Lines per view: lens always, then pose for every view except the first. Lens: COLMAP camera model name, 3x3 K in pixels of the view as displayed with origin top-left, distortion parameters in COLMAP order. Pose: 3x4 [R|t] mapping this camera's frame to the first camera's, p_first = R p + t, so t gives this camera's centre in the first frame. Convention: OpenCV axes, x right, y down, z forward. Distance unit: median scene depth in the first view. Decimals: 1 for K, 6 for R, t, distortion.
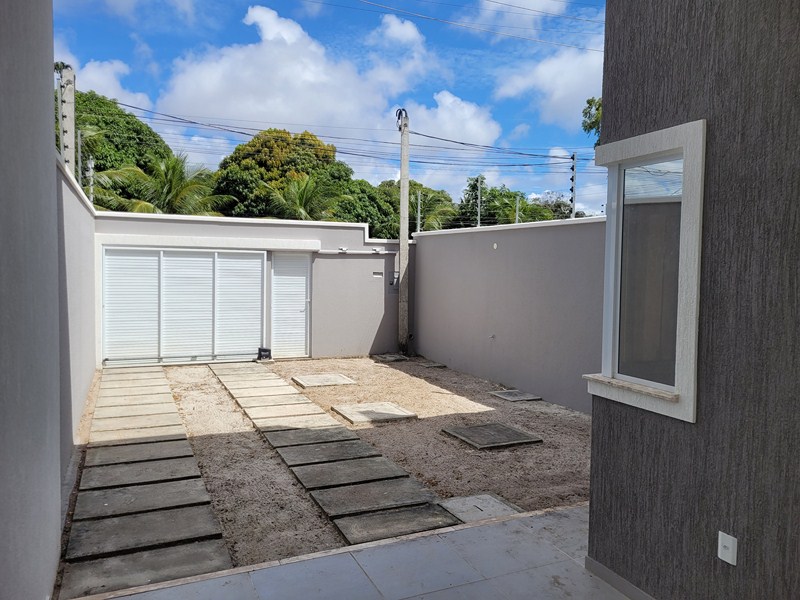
lens RADIAL K [[601.3, 0, 397.9], [0, 601.3, 298.9], [0, 0, 1]] dist [0.028503, -0.008362]
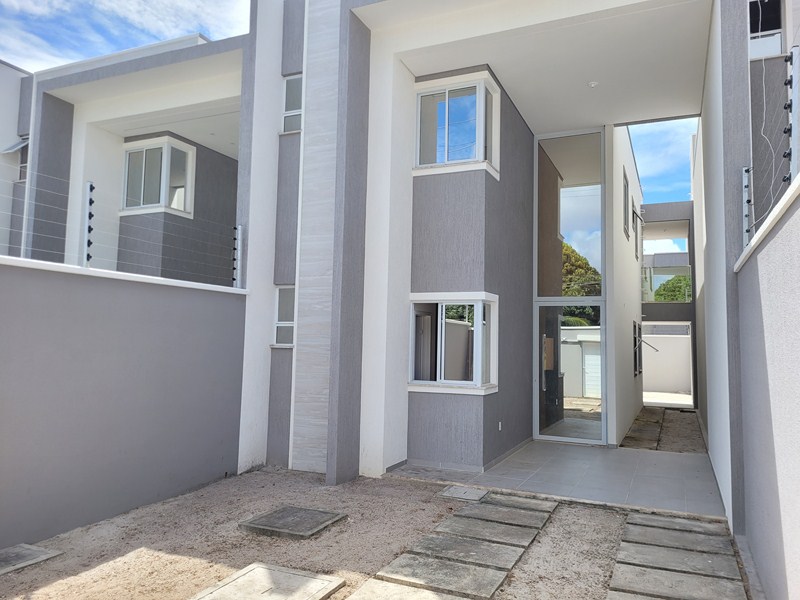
lens RADIAL K [[601.3, 0, 398.7], [0, 601.3, 298.0], [0, 0, 1]] dist [0.028503, -0.008362]
pose [[-0.658194, 0.021954, 0.752528, -0.779268], [0.012082, 0.999754, -0.018599, -0.113792], [-0.752751, -0.003150, -0.658298, 1.768457]]
